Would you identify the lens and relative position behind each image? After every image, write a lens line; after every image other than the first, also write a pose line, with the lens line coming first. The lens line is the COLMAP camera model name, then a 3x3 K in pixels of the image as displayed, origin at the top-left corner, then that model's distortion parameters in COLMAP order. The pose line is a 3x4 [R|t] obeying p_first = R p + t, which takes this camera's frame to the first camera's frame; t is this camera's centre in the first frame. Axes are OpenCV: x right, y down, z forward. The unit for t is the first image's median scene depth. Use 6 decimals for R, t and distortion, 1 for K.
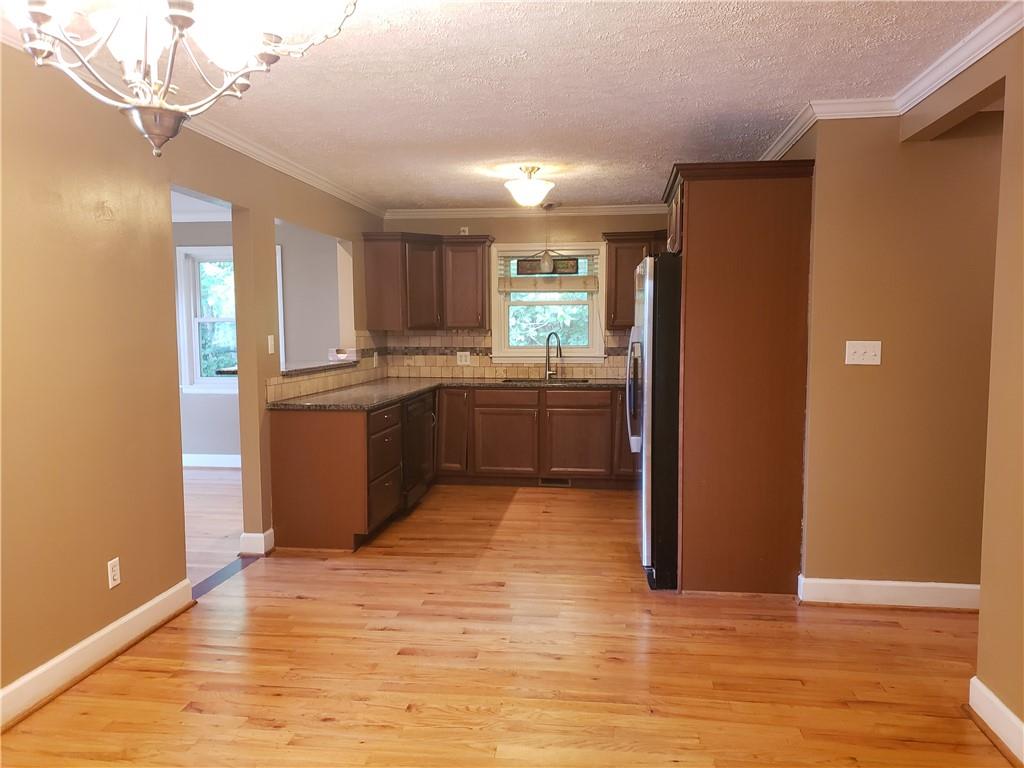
lens RADIAL K [[791.4, 0, 512.0], [0, 791.4, 384.0], [0, 0, 1]] dist [0.388341, 0.000450]
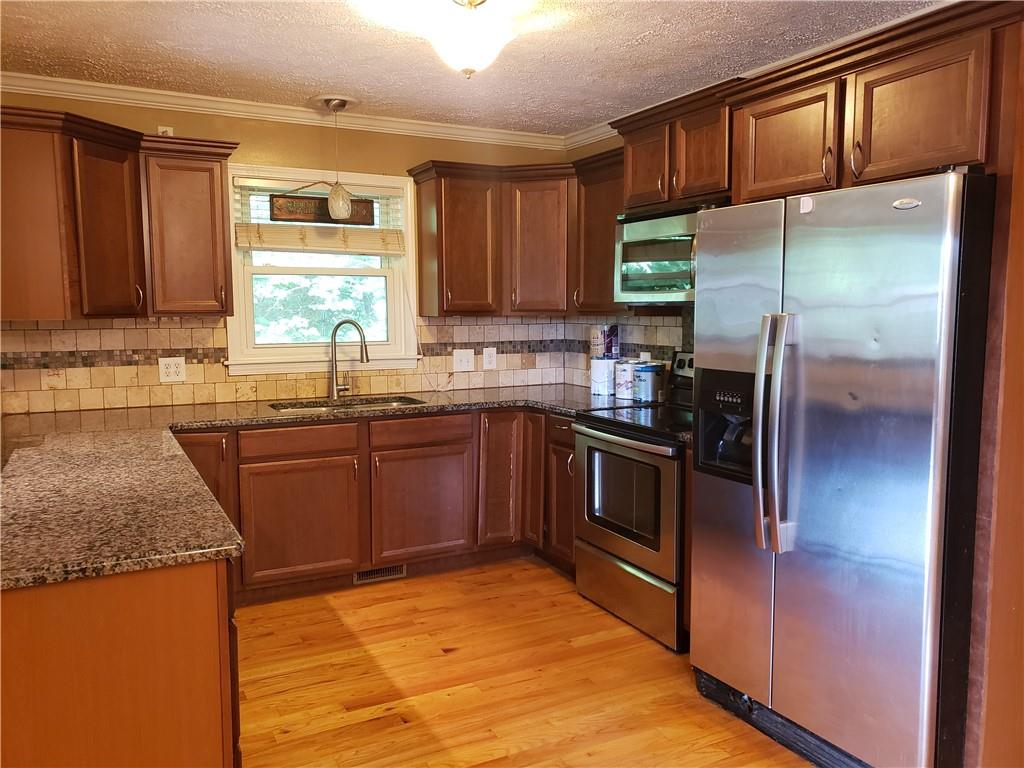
lens RADIAL K [[786.1, 0, 512.0], [0, 786.1, 384.0], [0, 0, 1]] dist [0.005800, 0.002439]
pose [[0.821473, -0.055424, 0.567547, -0.179918], [0.043536, 0.998456, 0.034489, -0.031665], [-0.568583, -0.003623, 0.822618, 0.438786]]
